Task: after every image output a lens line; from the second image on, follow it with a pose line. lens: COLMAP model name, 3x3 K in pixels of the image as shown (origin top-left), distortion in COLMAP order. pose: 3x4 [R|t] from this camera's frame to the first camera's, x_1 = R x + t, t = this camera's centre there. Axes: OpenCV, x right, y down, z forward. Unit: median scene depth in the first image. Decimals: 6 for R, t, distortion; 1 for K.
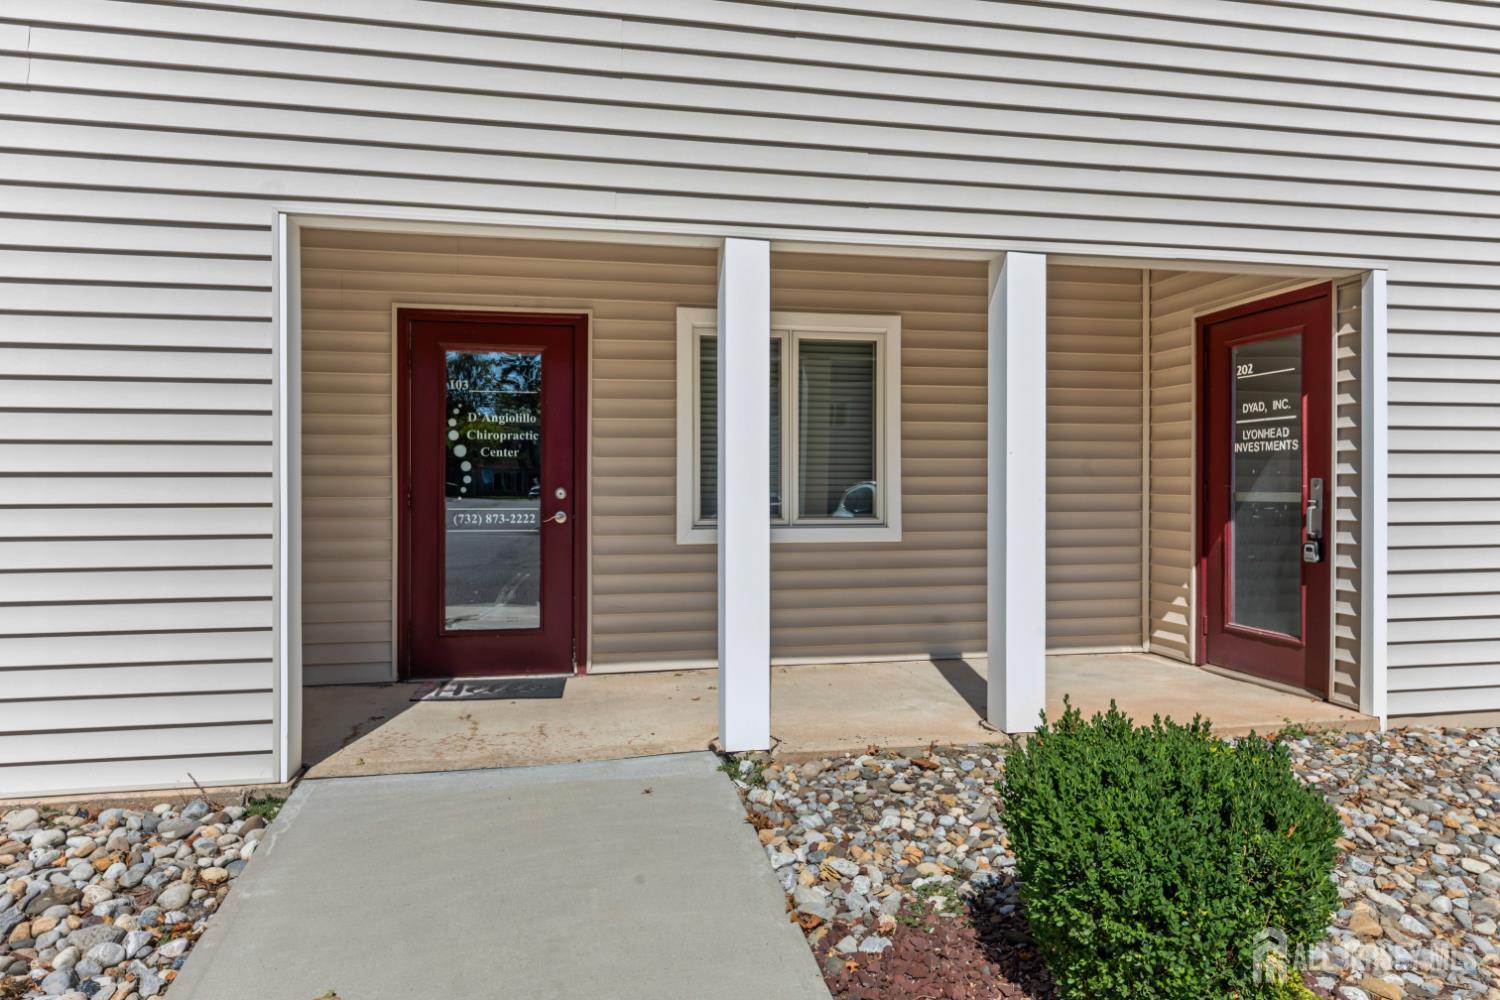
lens RADIAL K [[929.5, 0, 750.3], [0, 929.5, 495.0], [0, 0, 1]] dist [0.001732, -0.000160]
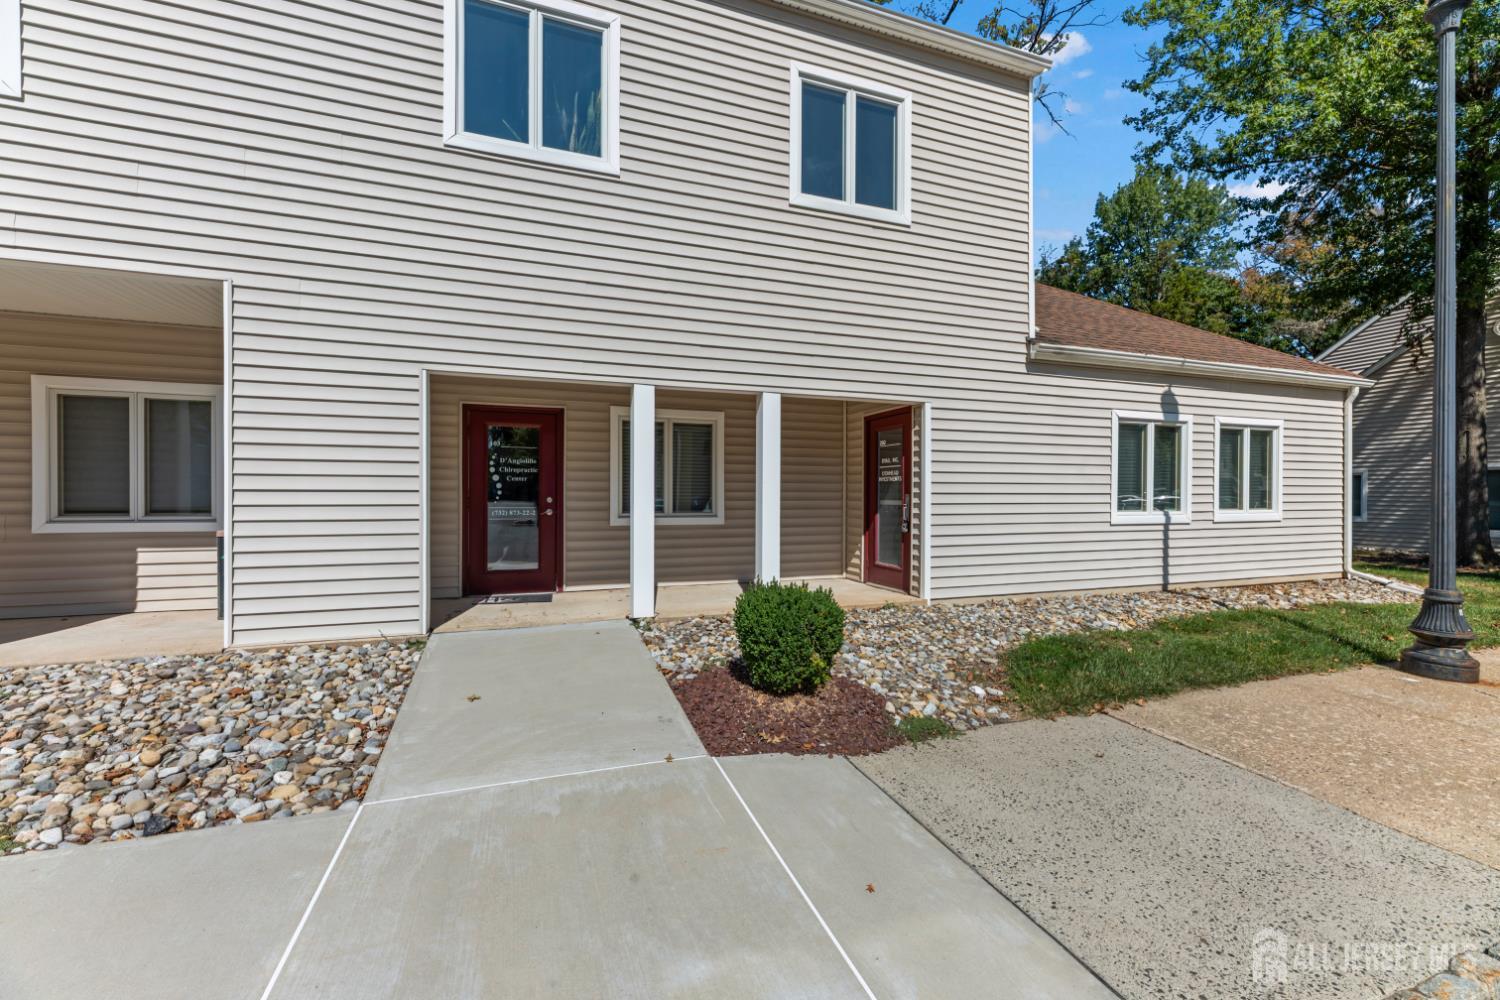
lens RADIAL K [[606.6, 0, 747.9], [0, 606.6, 503.2], [0, 0, 1]] dist [0.003070, -0.001467]
pose [[0.988840, 0.002294, 0.148965, 0.022418], [-0.003011, 0.999985, 0.004586, -0.001837], [-0.148952, -0.004983, 0.988832, -0.385428]]
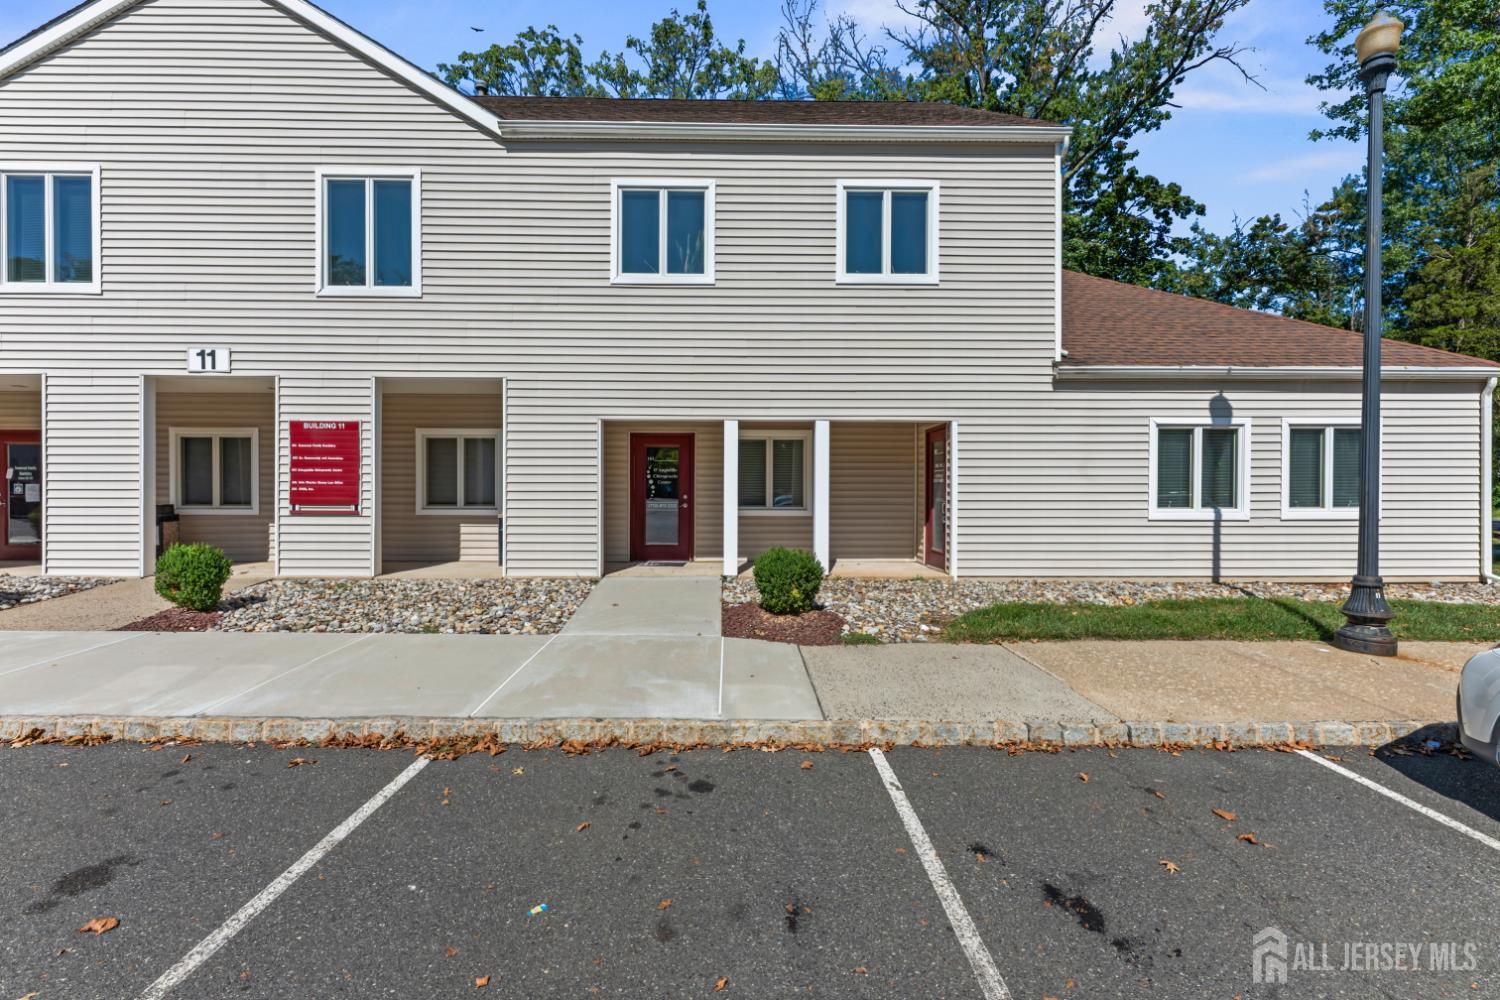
lens RADIAL K [[646.3, 0, 744.9], [0, 646.3, 503.2], [0, 0, 1]] dist [-0.001248, 0.000044]
pose [[0.982100, 0.006819, -0.188236, 0.404761], [-0.005315, 0.999950, 0.008493, -0.000593], [0.188285, -0.007341, 0.982087, -1.049018]]
